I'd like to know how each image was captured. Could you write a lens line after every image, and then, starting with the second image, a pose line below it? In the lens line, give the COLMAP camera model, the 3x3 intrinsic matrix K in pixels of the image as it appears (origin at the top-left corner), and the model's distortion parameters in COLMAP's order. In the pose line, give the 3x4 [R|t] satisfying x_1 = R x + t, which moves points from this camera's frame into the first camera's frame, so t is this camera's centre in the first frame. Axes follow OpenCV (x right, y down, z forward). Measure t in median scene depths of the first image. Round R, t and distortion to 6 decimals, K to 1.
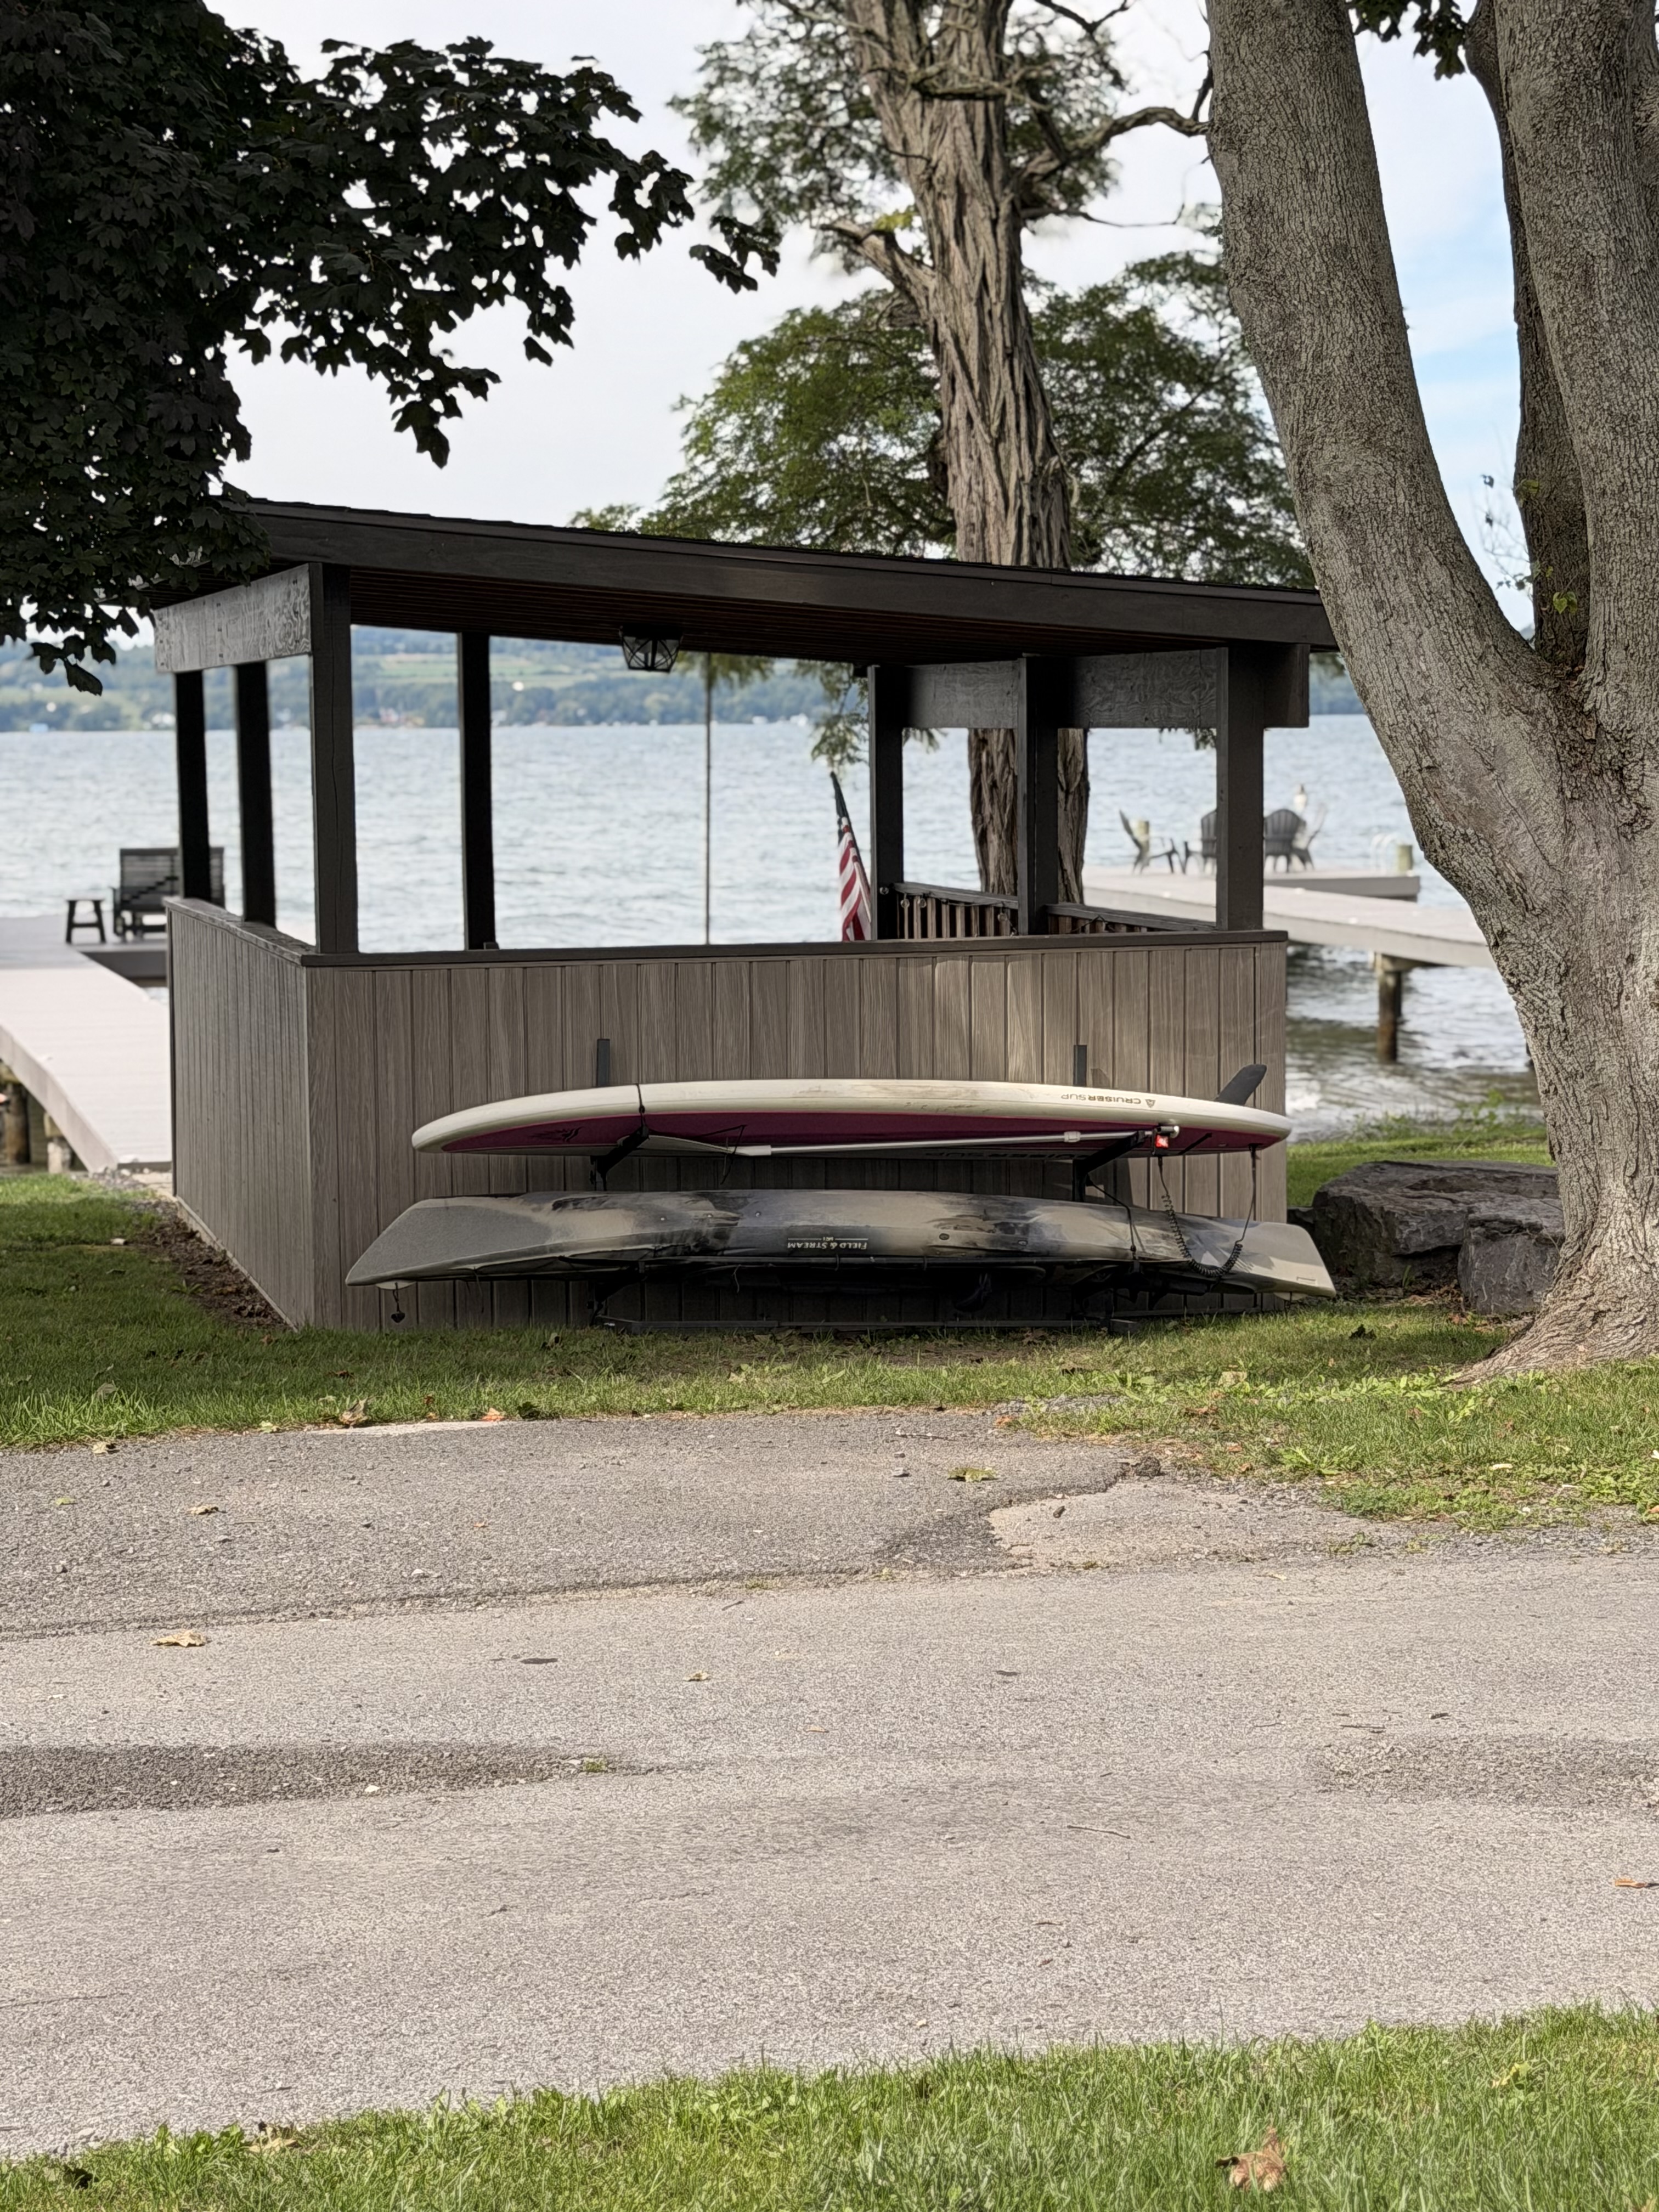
lens RADIAL K [[4231.5, 0, 829.7], [0, 4231.5, 1106.0], [0, 0, 1]] dist [-0.025644, 0.000000]
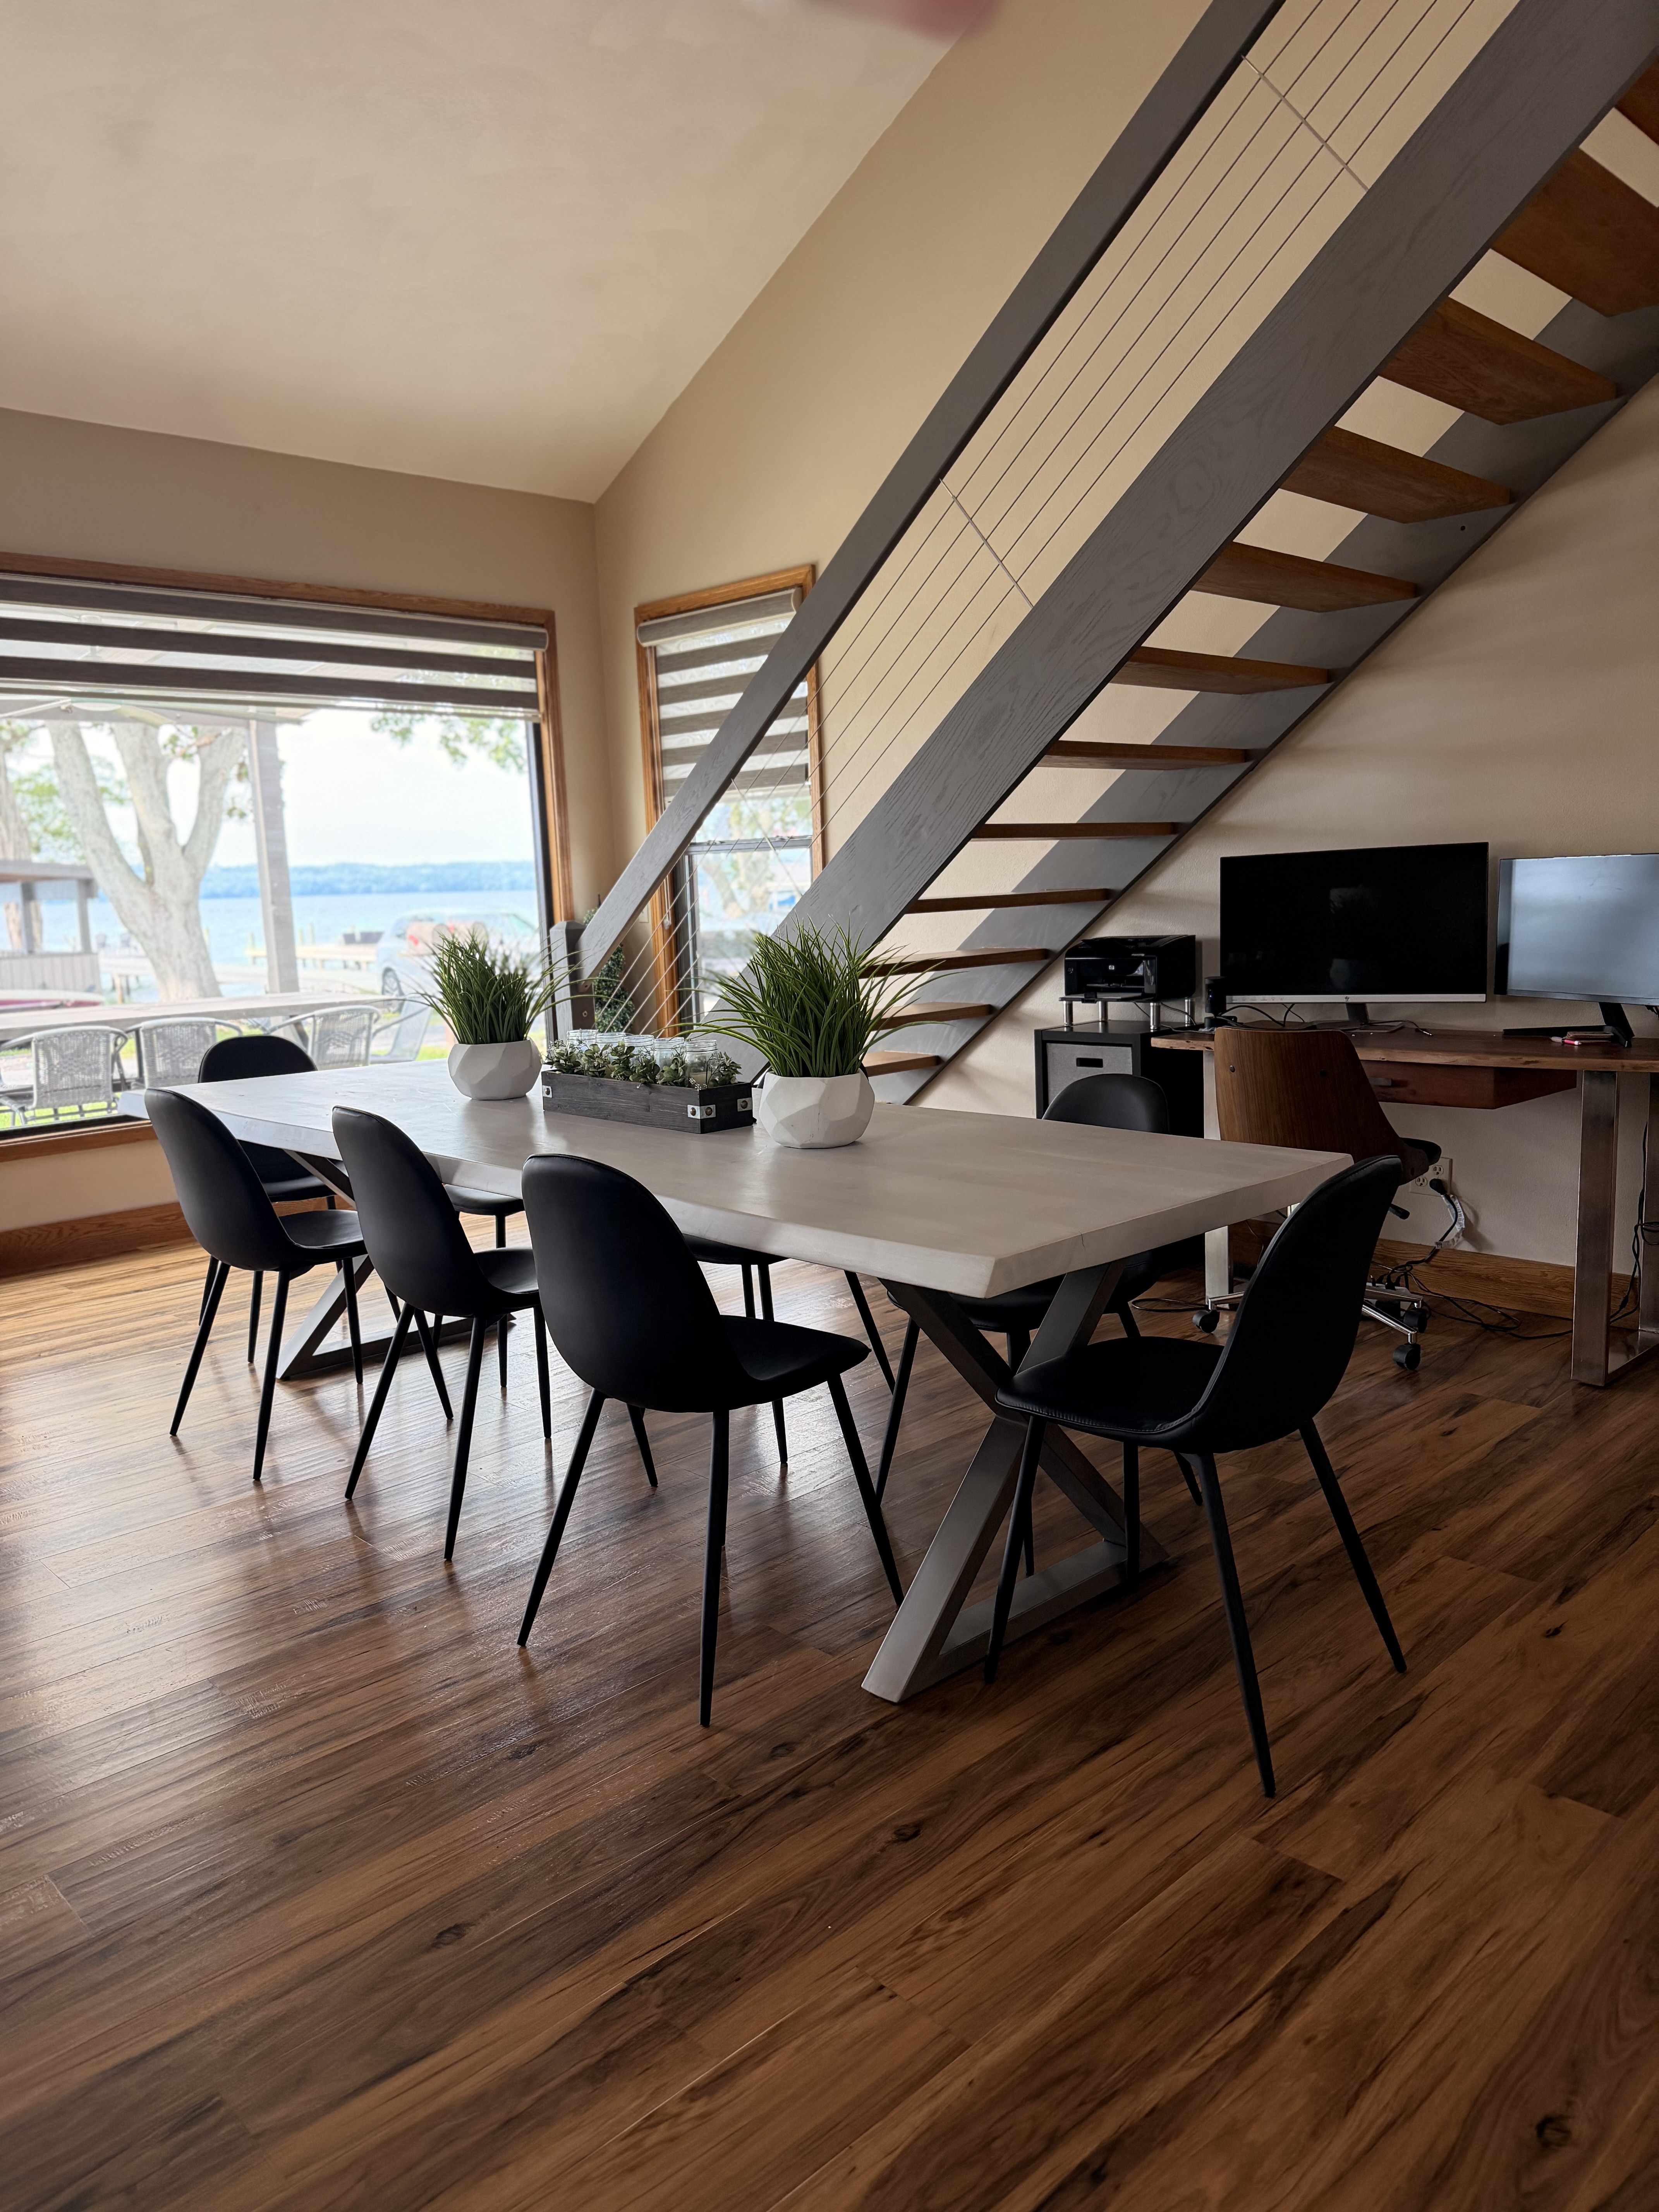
lens RADIAL K [[1567.6, 0, 838.0], [0, 1567.6, 1104.8], [0, 0, 1]] dist [0.044870, -0.064869]
pose [[0.868195, -0.082499, 0.489317, -0.020848], [0.064095, 0.996466, 0.054281, 0.052088], [-0.492066, -0.015763, 0.870415, -0.497516]]
